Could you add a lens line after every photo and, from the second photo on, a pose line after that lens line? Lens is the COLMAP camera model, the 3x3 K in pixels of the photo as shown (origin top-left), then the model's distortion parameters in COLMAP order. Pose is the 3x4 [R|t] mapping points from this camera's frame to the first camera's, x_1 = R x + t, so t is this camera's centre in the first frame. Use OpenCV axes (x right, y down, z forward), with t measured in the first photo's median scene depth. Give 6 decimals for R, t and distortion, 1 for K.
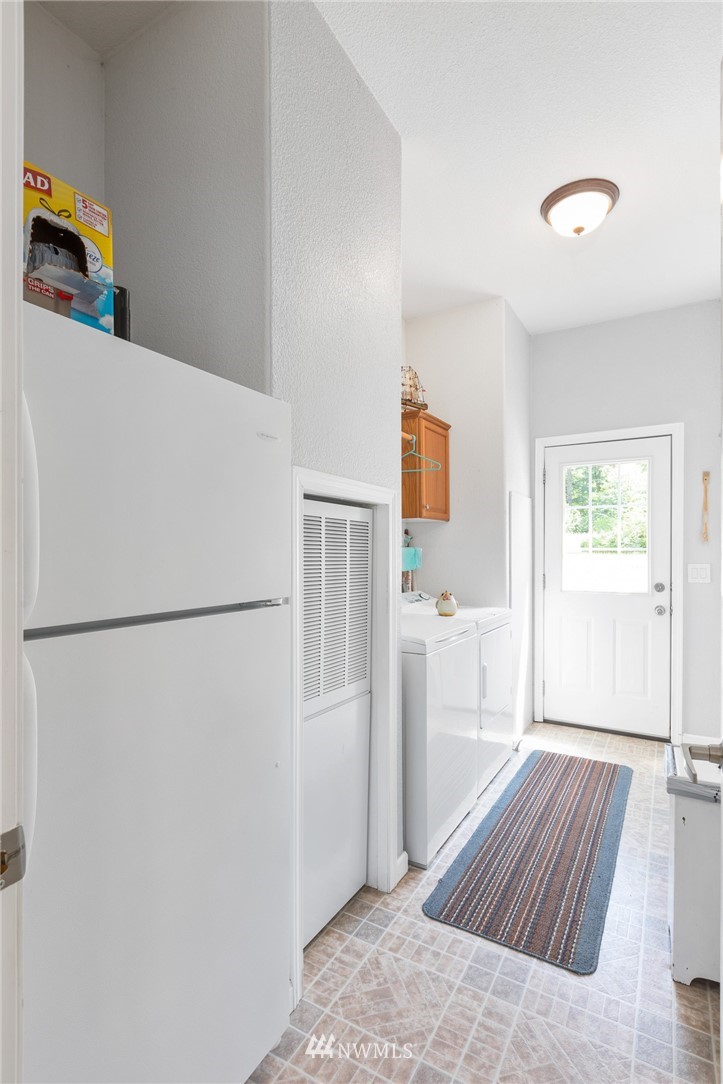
lens RADIAL K [[528.6, 0, 359.9], [0, 528.6, 544.8], [0, 0, 1]] dist [-0.005528, -0.000173]
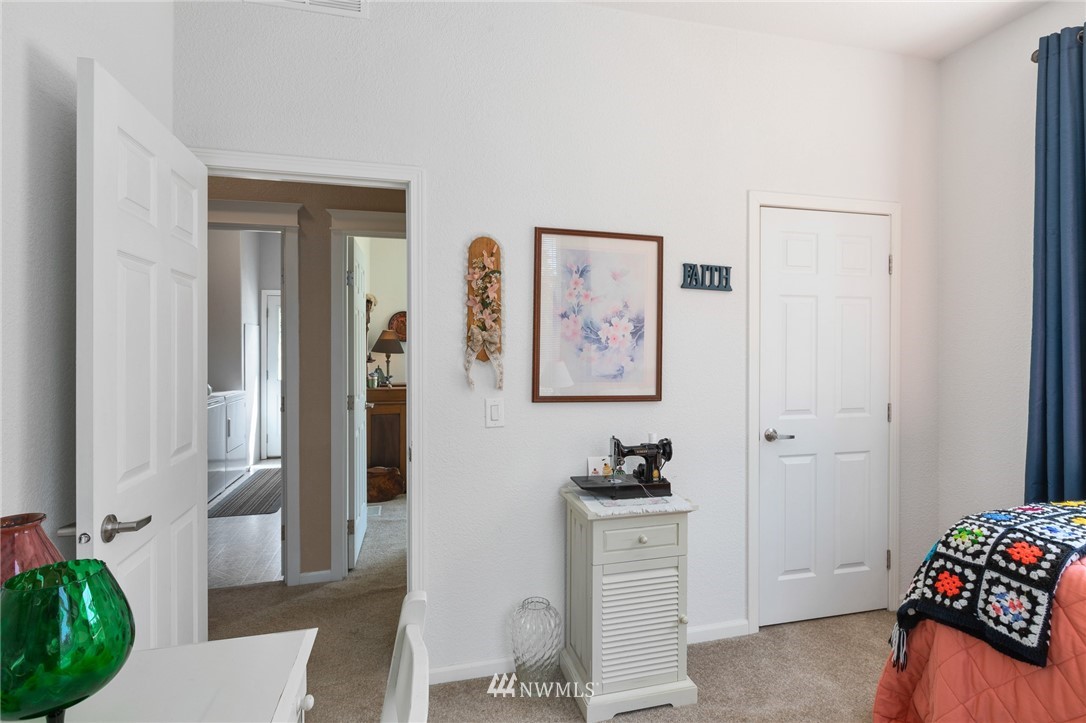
lens RADIAL K [[529.6, 0, 543.0], [0, 529.6, 353.8], [0, 0, 1]] dist [-0.005528, -0.000173]
pose [[0.708120, -0.002992, 0.706086, -0.223332], [-0.006211, 0.999926, 0.010466, -0.022678], [-0.706065, -0.011797, 0.708049, -0.829754]]
